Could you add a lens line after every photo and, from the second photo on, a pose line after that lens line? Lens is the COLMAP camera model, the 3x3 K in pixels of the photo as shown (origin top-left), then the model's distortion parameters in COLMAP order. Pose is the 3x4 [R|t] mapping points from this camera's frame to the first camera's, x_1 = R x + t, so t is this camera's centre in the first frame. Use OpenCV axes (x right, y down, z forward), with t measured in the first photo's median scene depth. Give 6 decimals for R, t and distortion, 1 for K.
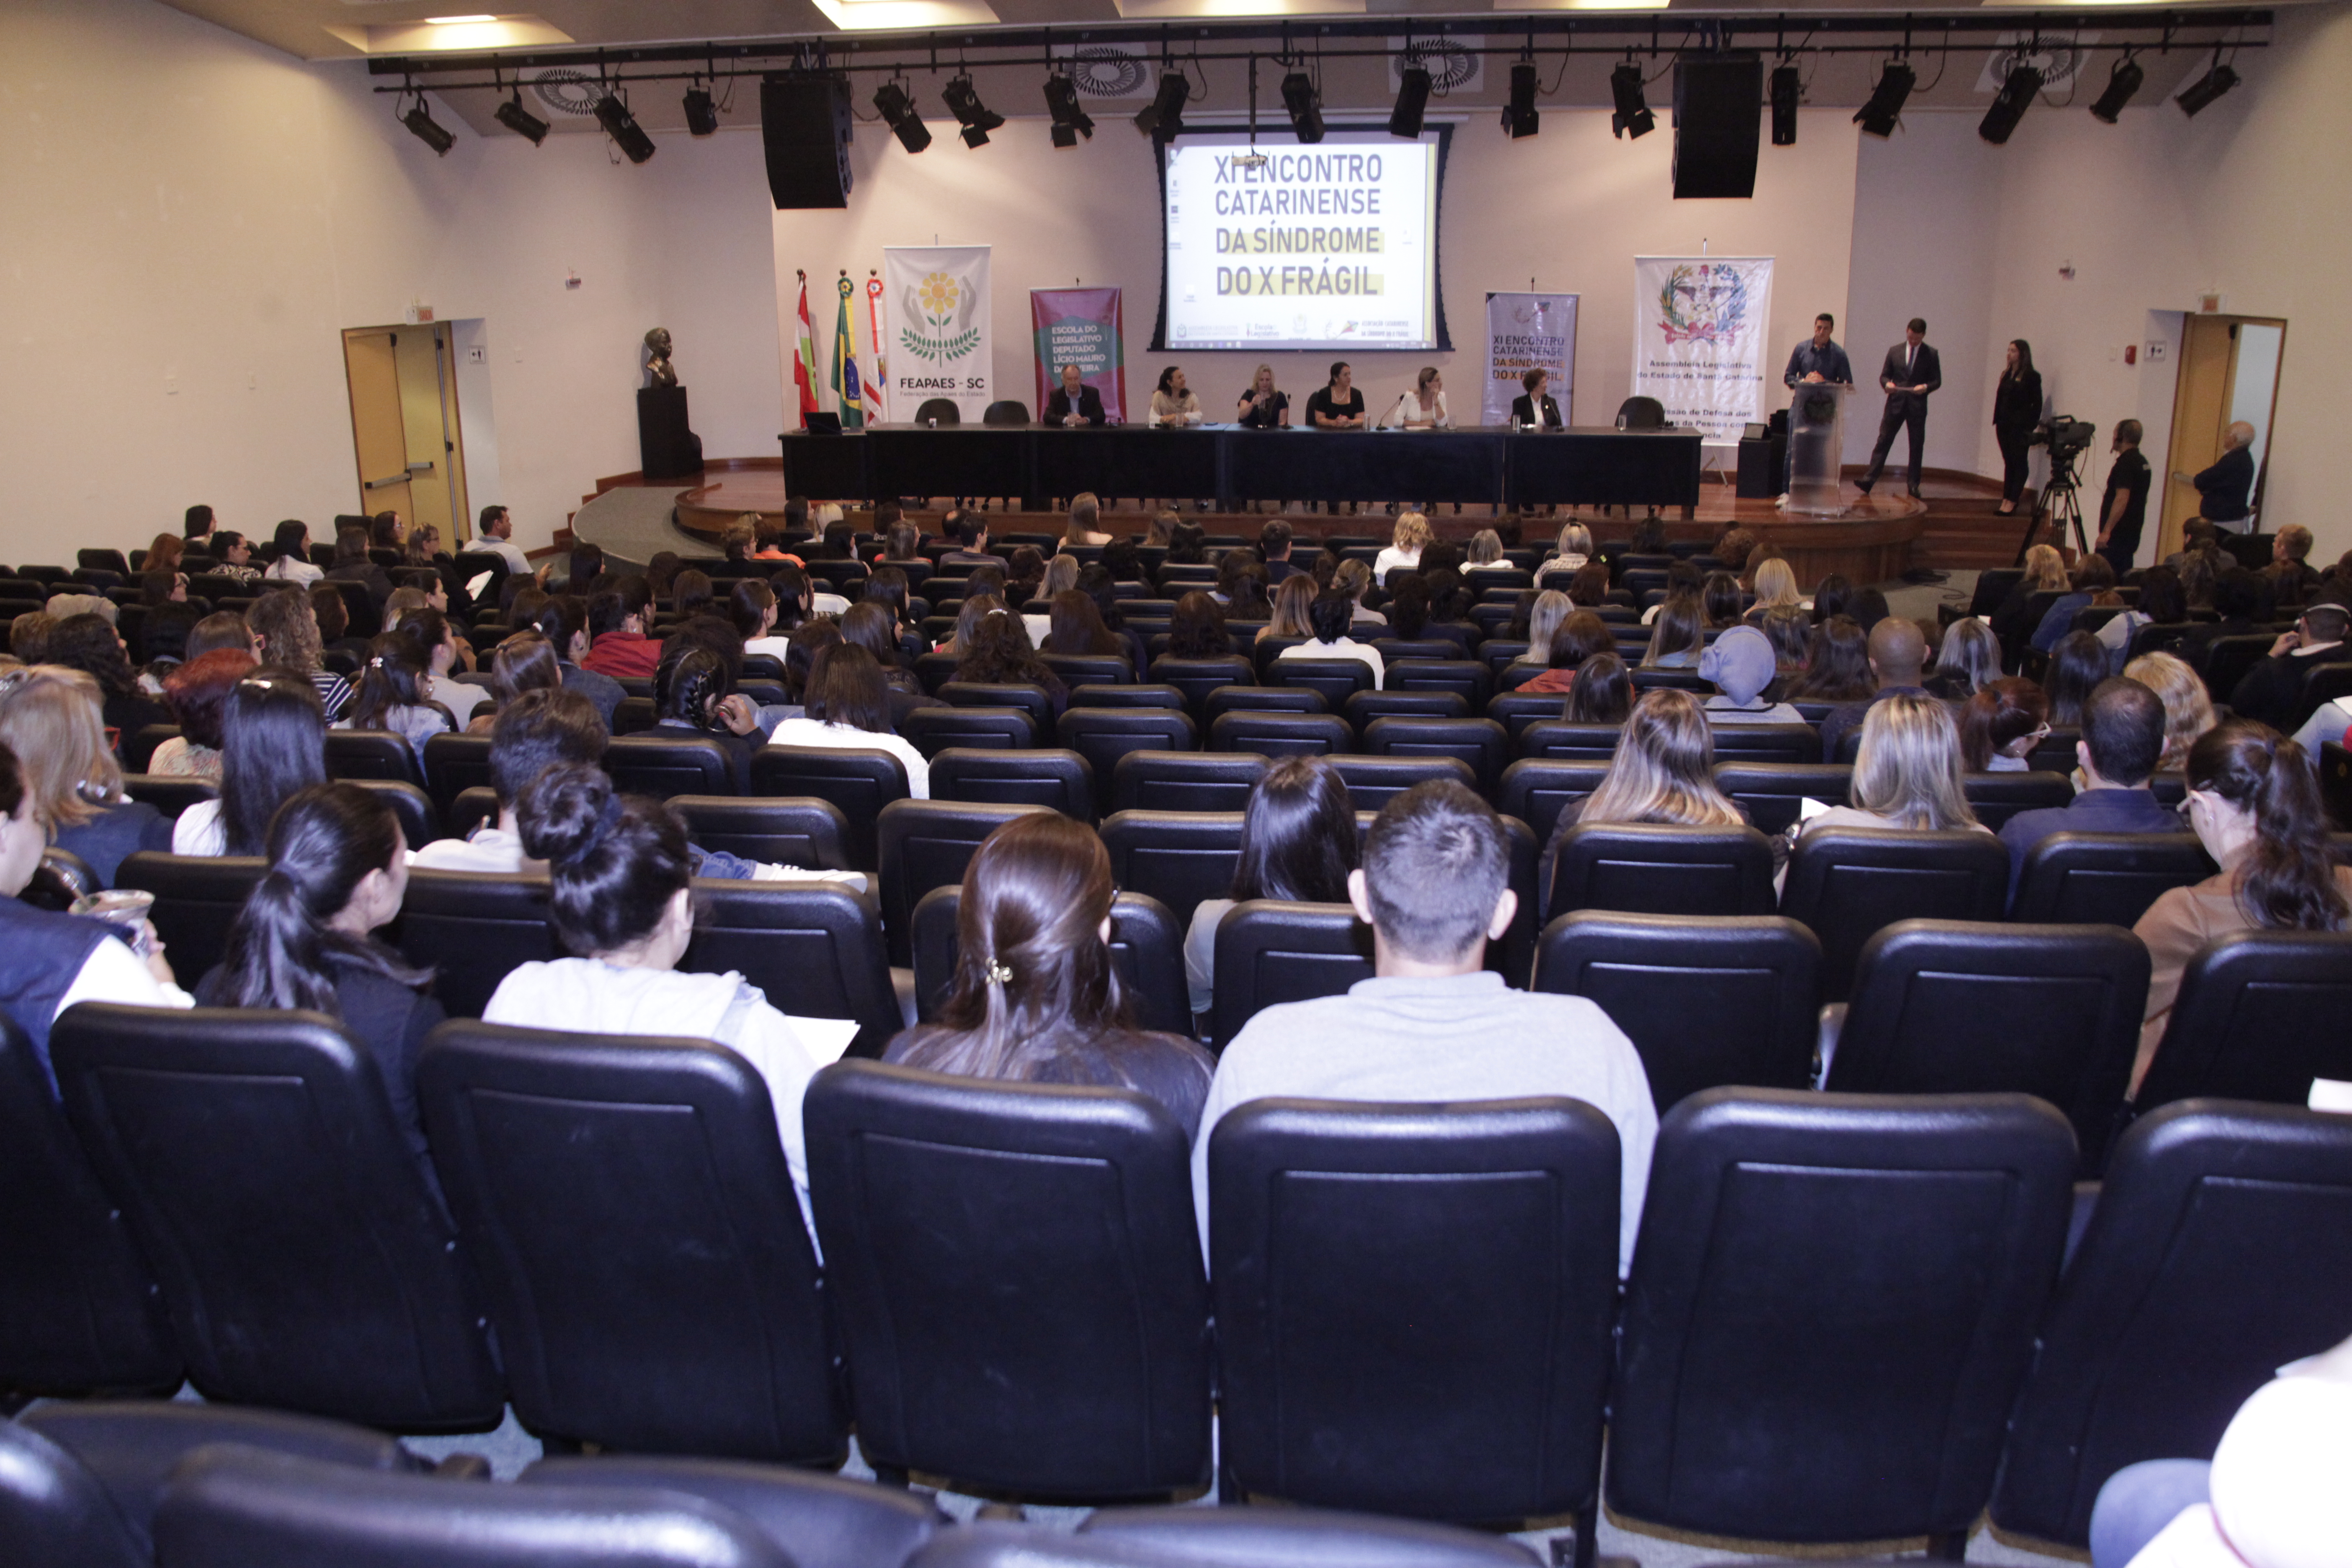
lens RADIAL K [[1858.4, 0, 1176.0], [0, 1858.4, 784.0], [0, 0, 1]] dist [-0.168877, 0.128710]
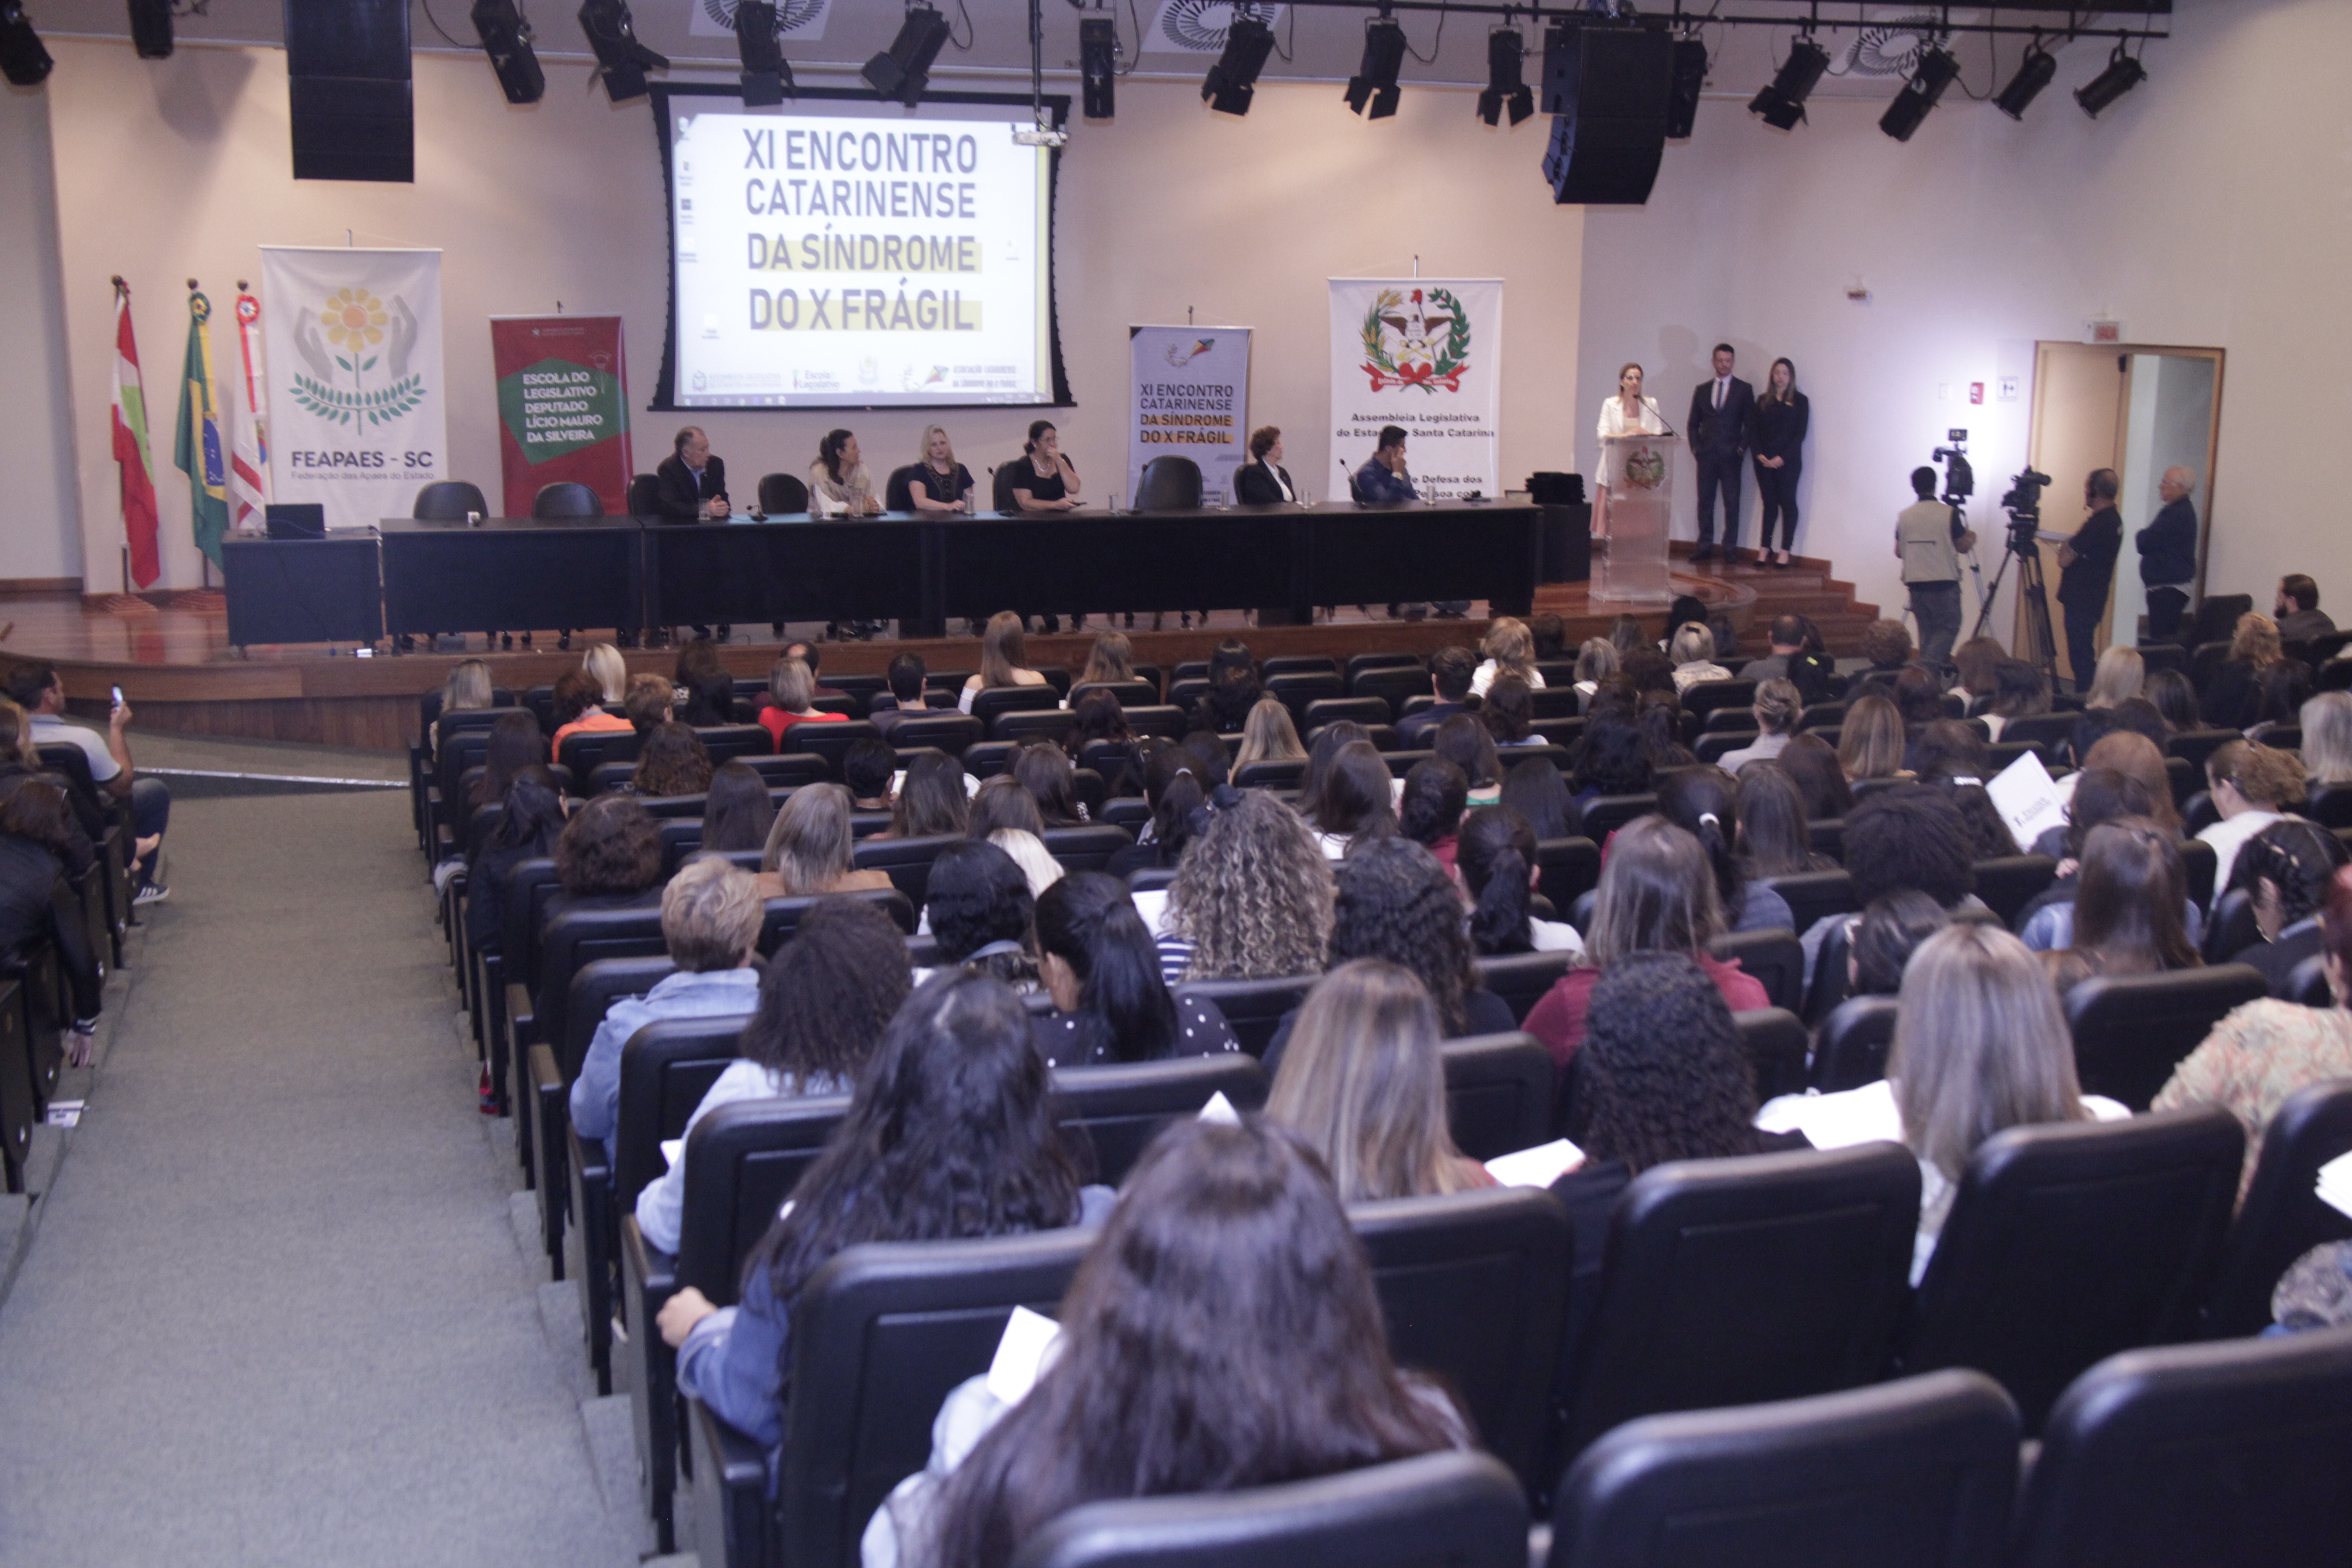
lens RADIAL K [[2550.1, 0, 1176.0], [0, 2550.1, 784.0], [0, 0, 1]] dist [-0.058105, 0.158050]
pose [[0.899421, -0.065754, 0.432109, -0.266641], [0.102960, 0.992672, -0.063253, -0.017571], [-0.424784, 0.101381, 0.899600, 0.082677]]
